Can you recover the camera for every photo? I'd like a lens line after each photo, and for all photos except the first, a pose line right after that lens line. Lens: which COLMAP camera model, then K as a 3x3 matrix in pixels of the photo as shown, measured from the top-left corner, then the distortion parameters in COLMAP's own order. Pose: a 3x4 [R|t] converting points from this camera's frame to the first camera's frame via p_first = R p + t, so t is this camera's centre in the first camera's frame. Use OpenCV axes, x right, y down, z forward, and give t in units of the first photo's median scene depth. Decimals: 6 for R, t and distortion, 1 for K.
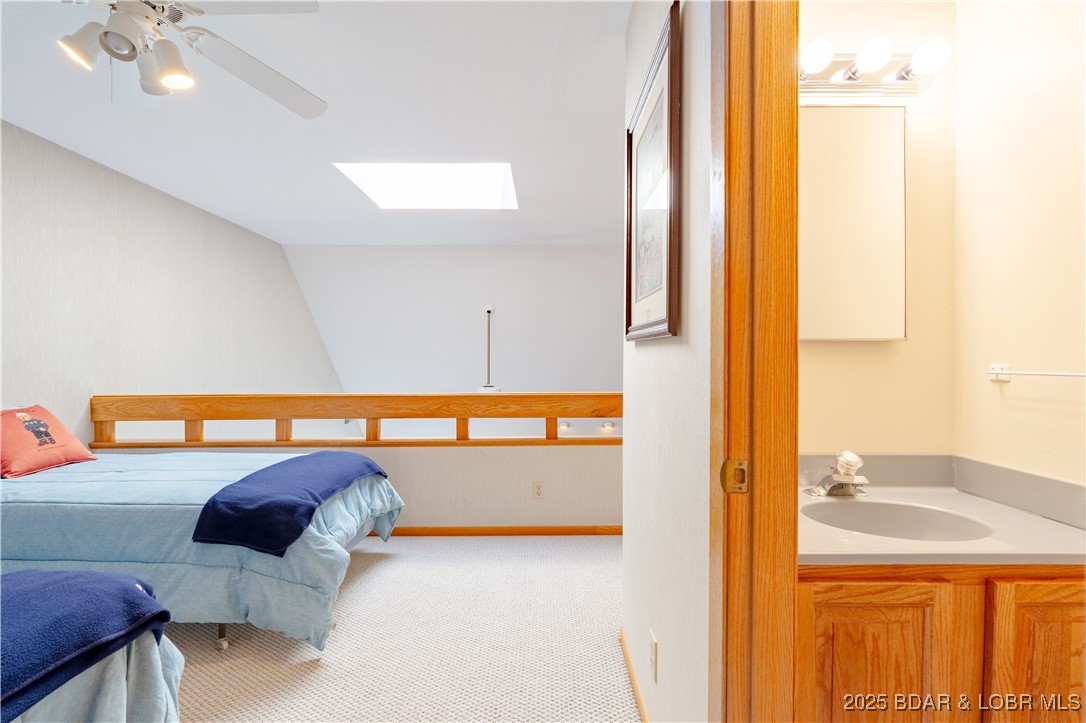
lens RADIAL K [[480.3, 0, 543.3], [0, 480.3, 362.9], [0, 0, 1]] dist [-0.001953, -0.000670]
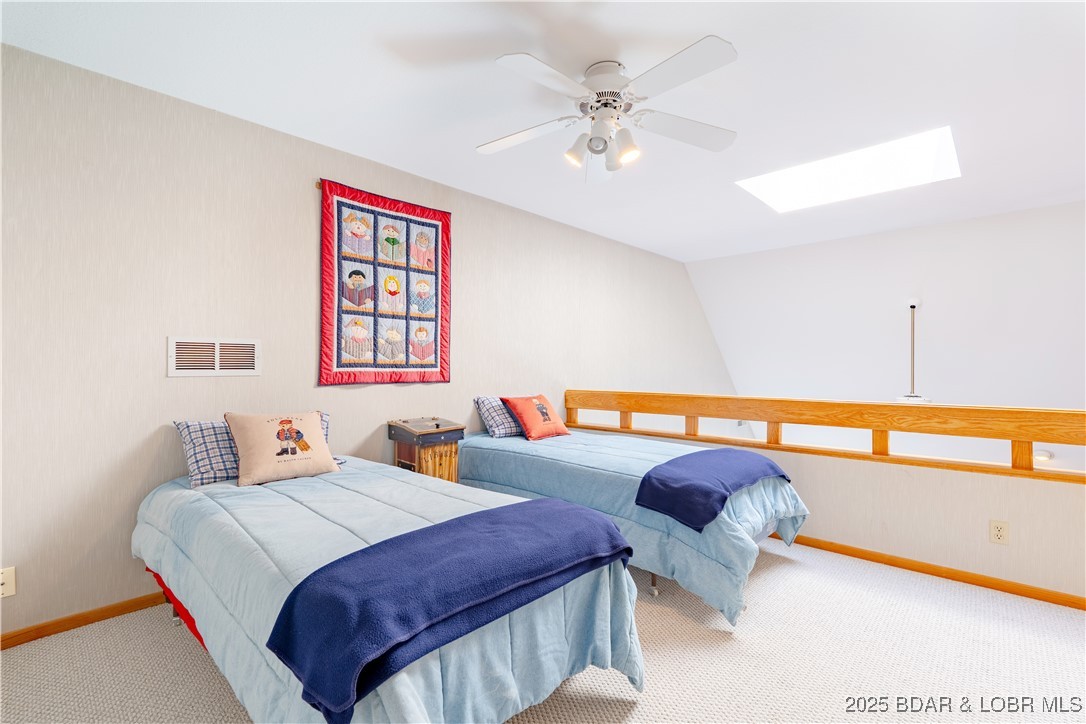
lens RADIAL K [[479.3, 0, 541.1], [0, 479.3, 363.4], [0, 0, 1]] dist [-0.002114, -0.000153]
pose [[0.723631, -0.001814, -0.690184, -0.015905], [-0.003781, 0.999971, -0.006593, 0.000133], [0.690176, 0.007380, 0.723604, -0.102990]]
